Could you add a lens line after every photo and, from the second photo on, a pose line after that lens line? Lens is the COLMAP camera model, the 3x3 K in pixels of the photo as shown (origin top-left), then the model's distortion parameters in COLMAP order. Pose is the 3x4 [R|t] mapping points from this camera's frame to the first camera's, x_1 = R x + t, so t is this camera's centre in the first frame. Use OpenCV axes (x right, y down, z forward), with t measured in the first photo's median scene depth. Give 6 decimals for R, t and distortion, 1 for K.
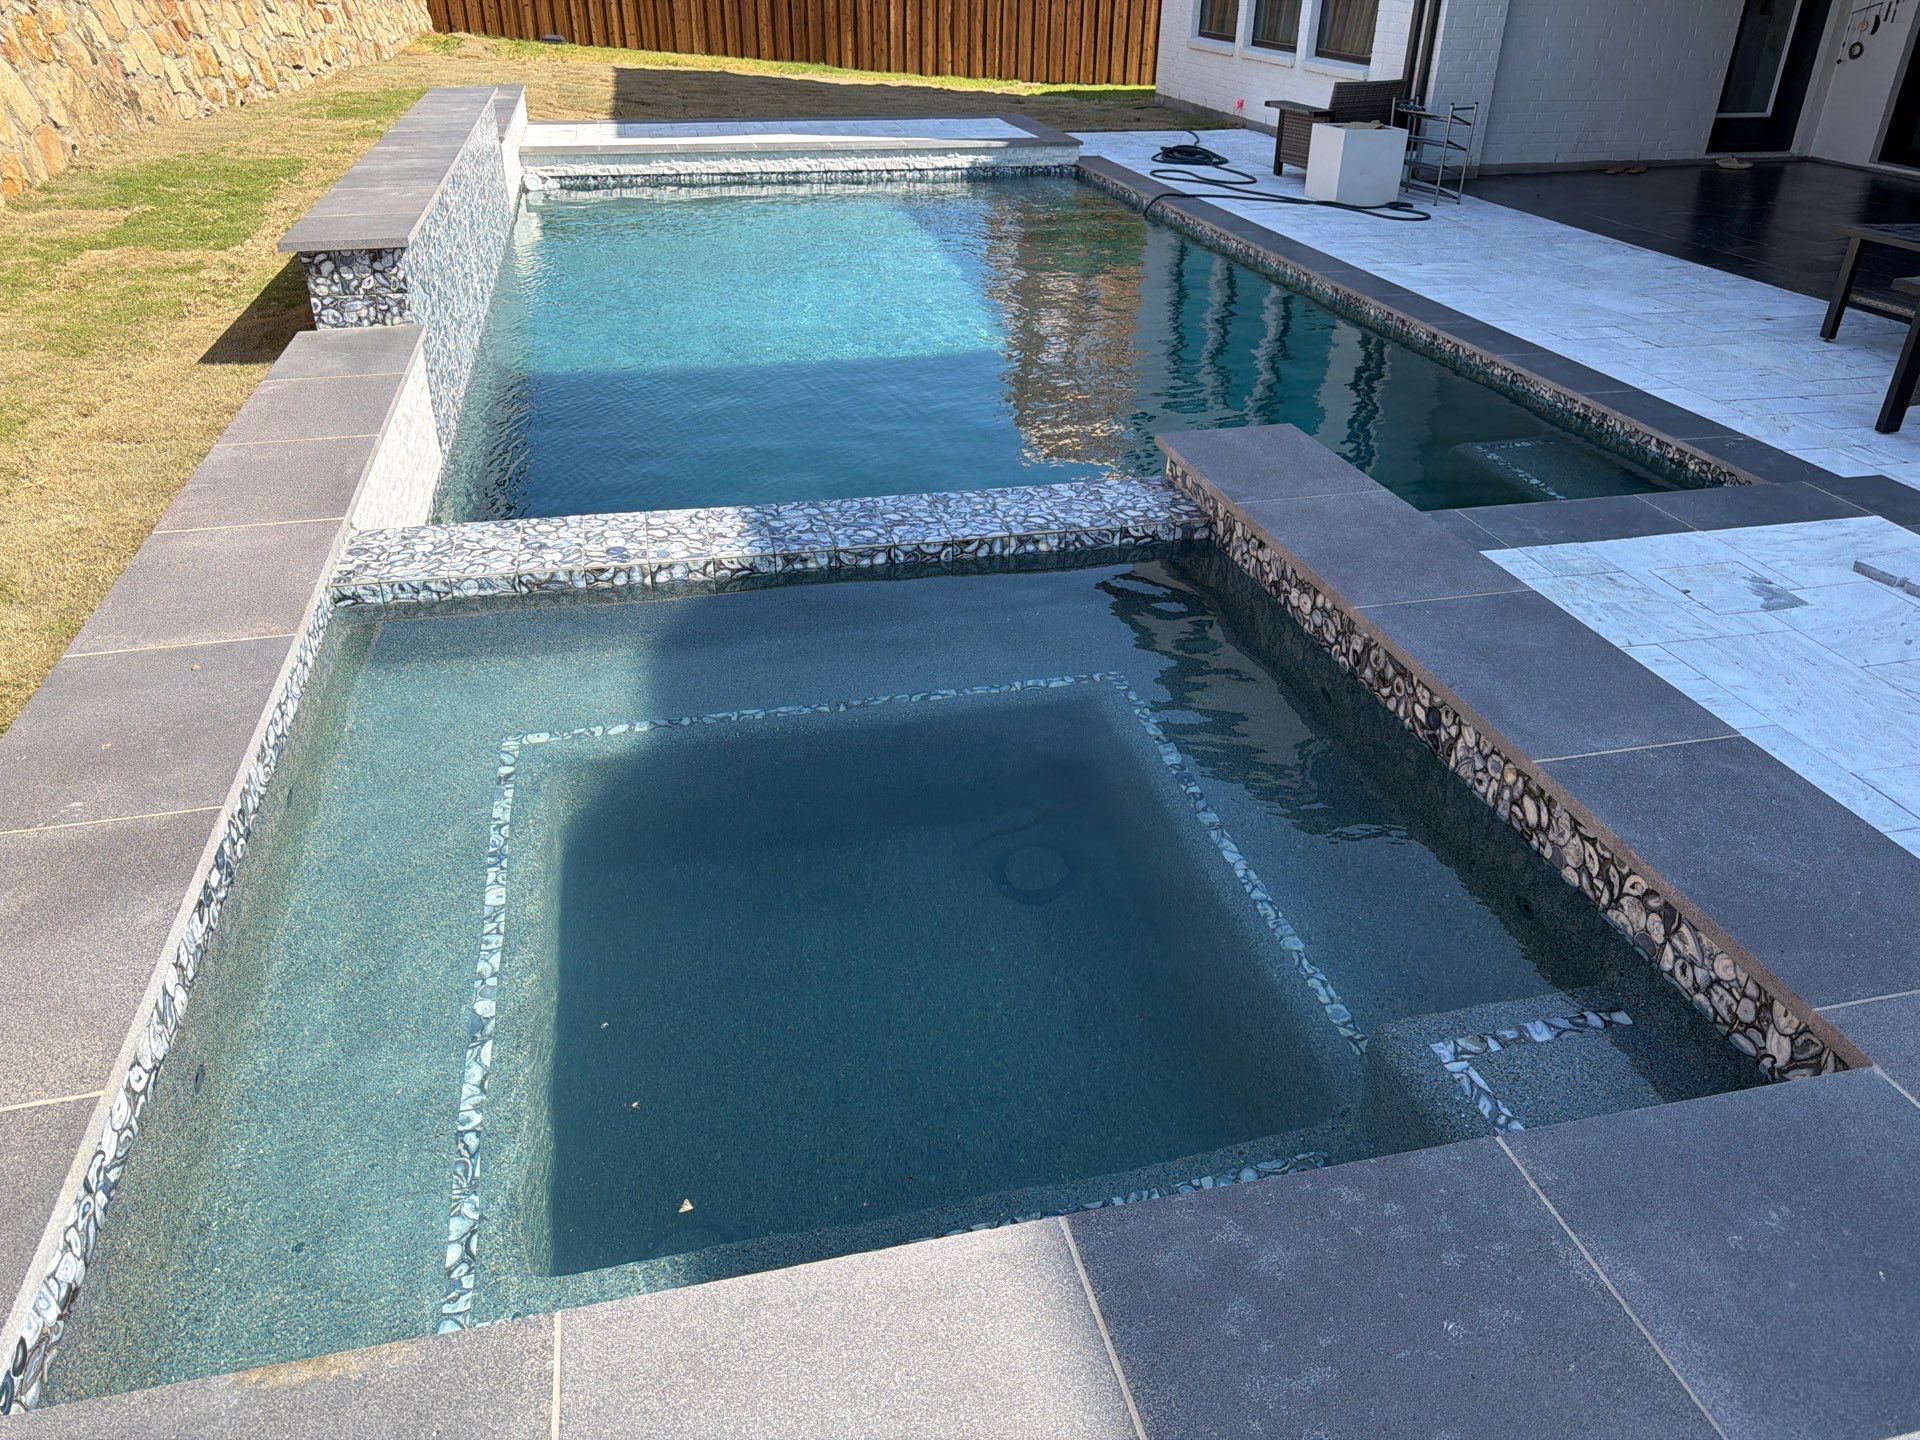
lens RADIAL K [[1352.2, 0, 985.4], [0, 1352.2, 724.2], [0, 0, 1]] dist [0.032117, -0.036825]
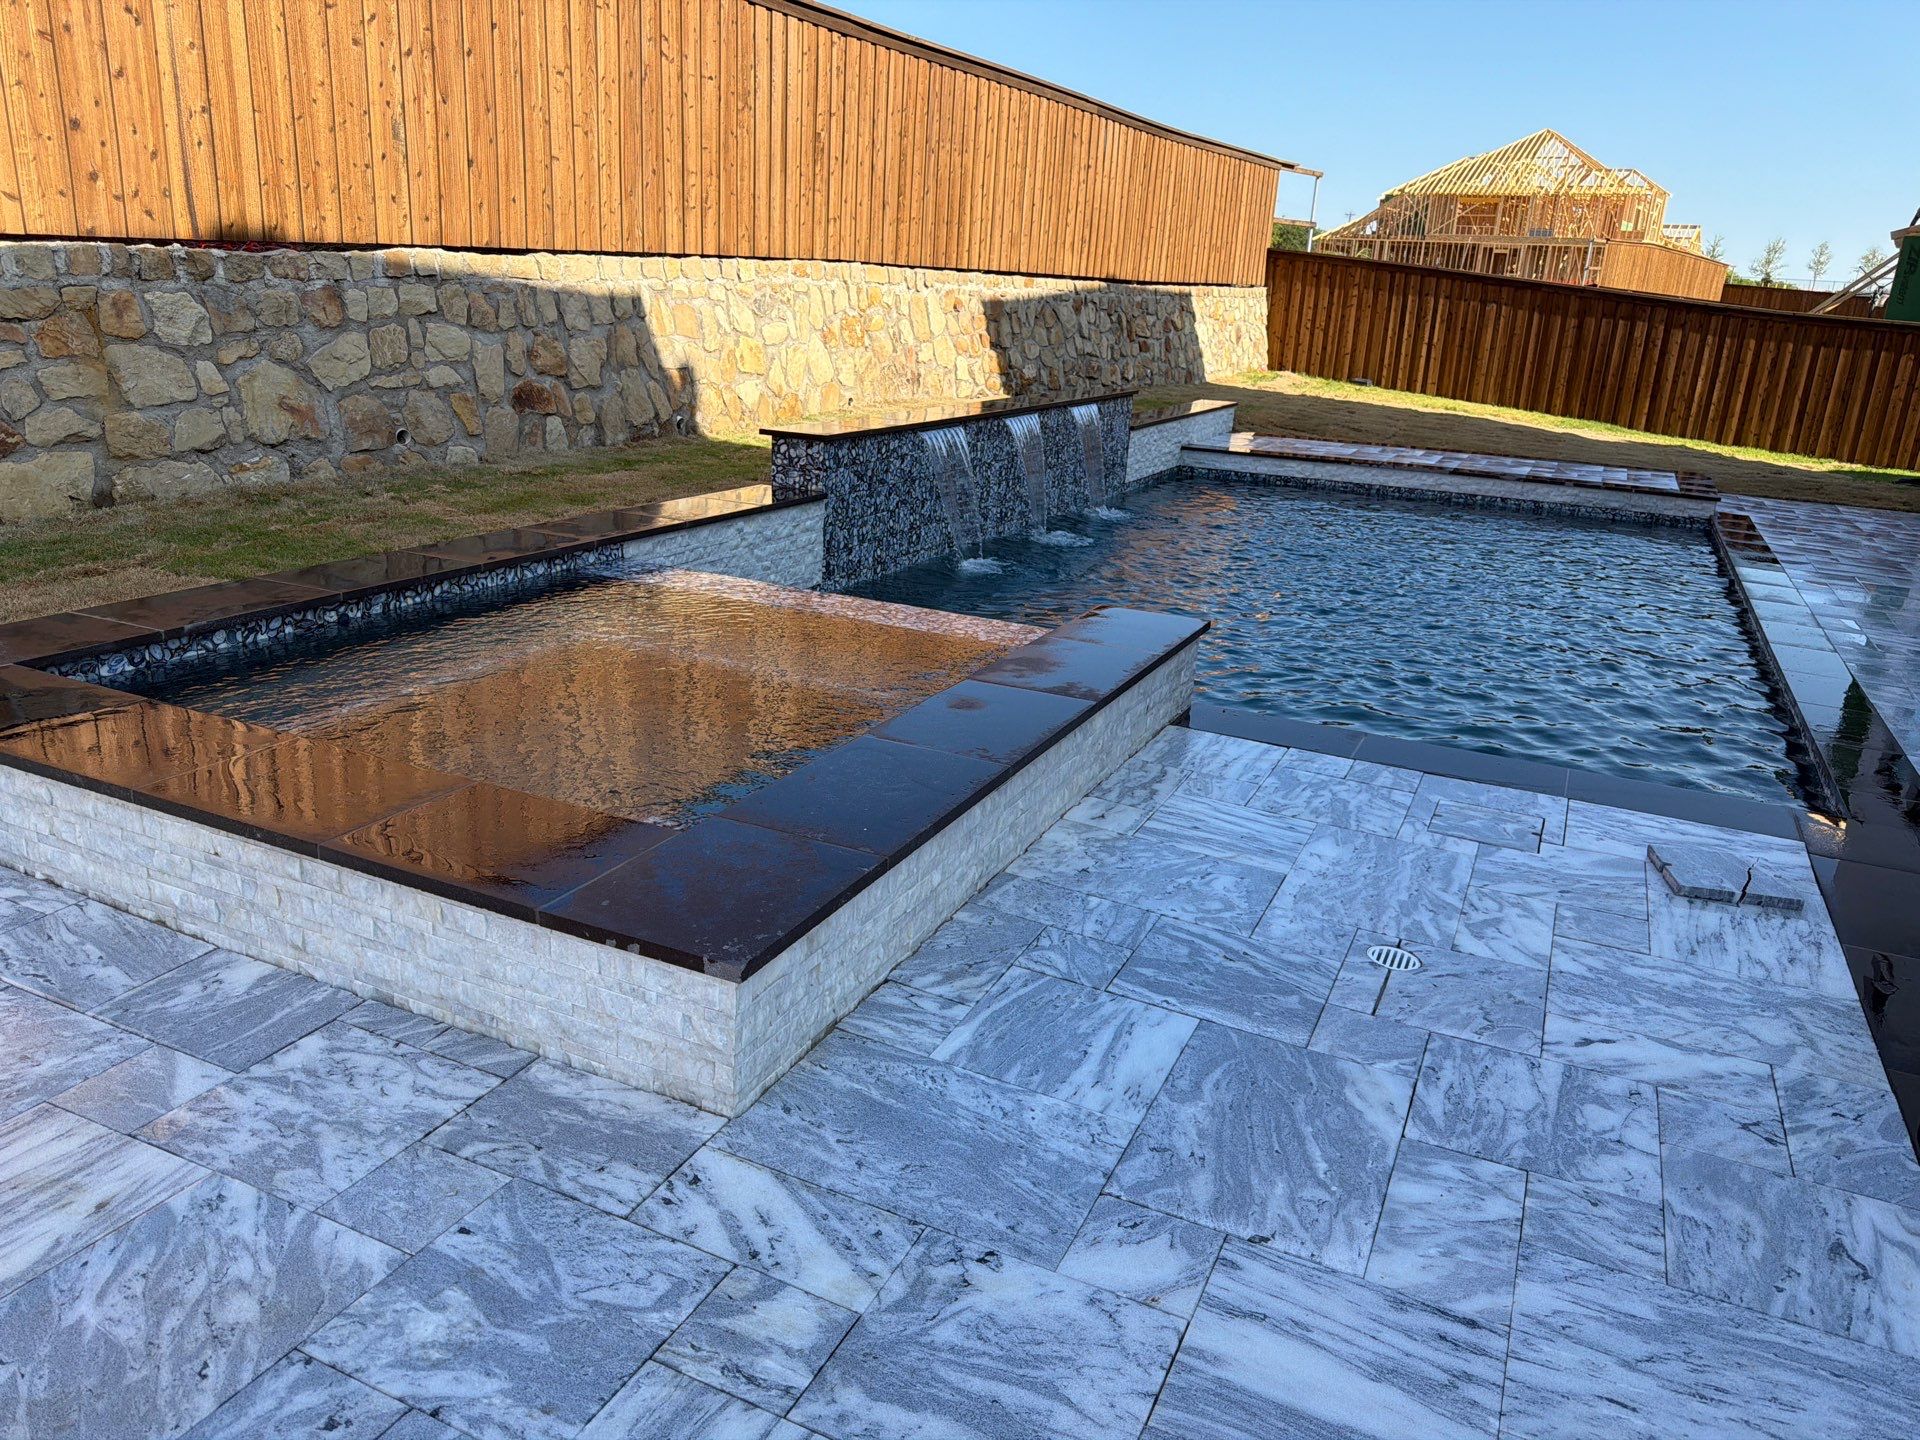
lens RADIAL K [[1359.0, 0, 947.0], [0, 1359.0, 721.9], [0, 0, 1]] dist [0.081756, -0.147606]
pose [[0.775394, 0.220041, -0.591900, 0.386206], [-0.352171, 0.928707, -0.116097, 0.044227], [0.524156, 0.298471, 0.797606, -0.040238]]
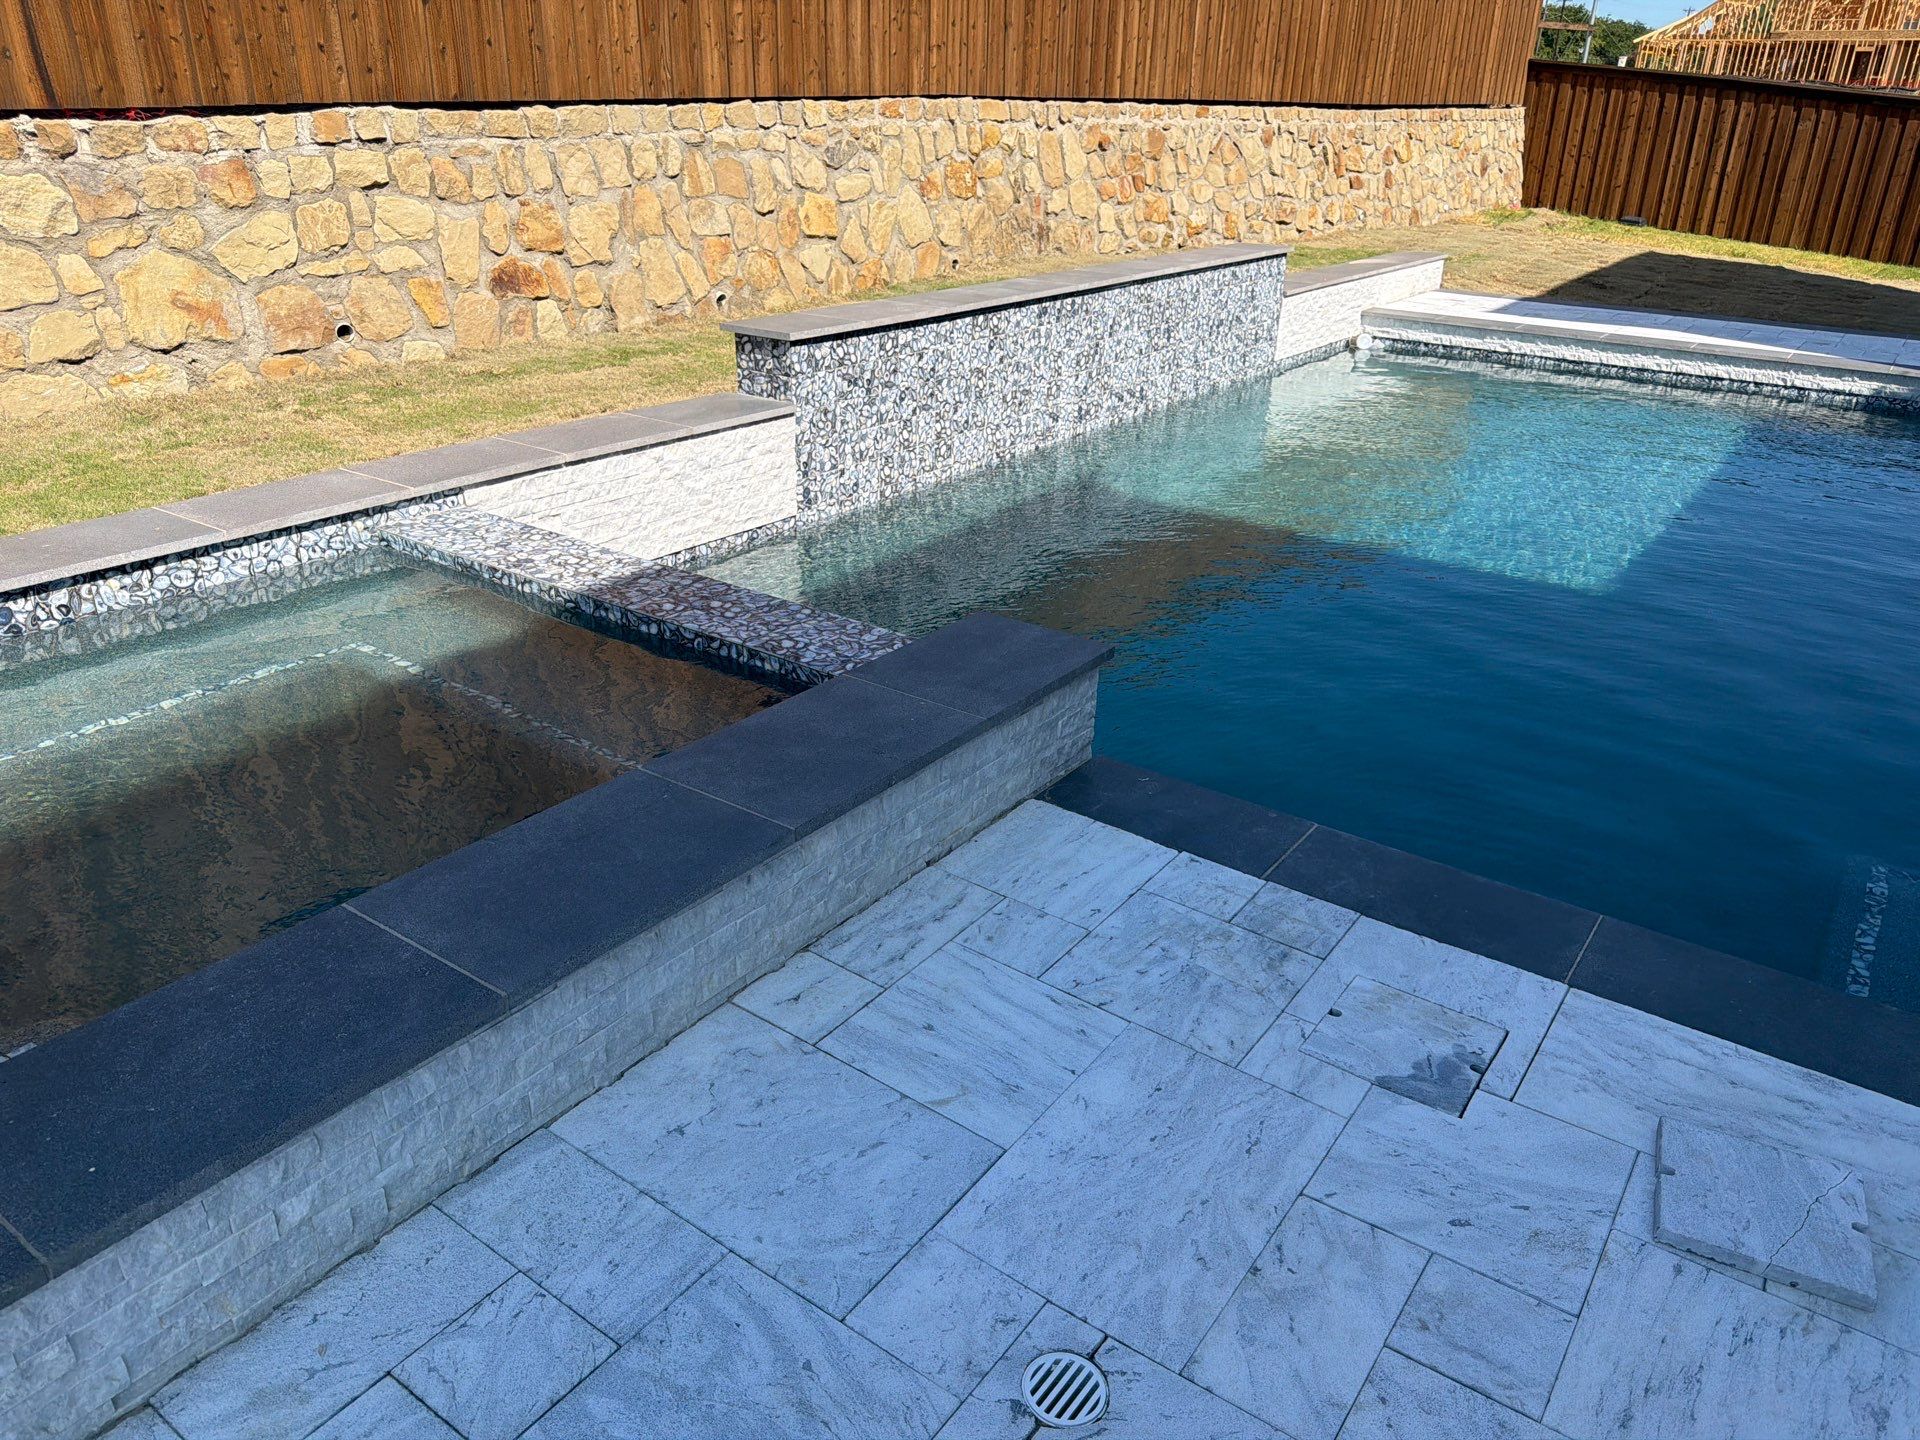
lens RADIAL K [[1383.0, 0, 960.0], [0, 1383.0, 720.0], [0, 0, 1]] dist [0.006766, -0.008524]
pose [[0.655797, 0.317365, -0.684988, 0.380537], [-0.393954, 0.917871, 0.048097, -0.088136], [0.643995, 0.238312, 0.726965, 0.147818]]
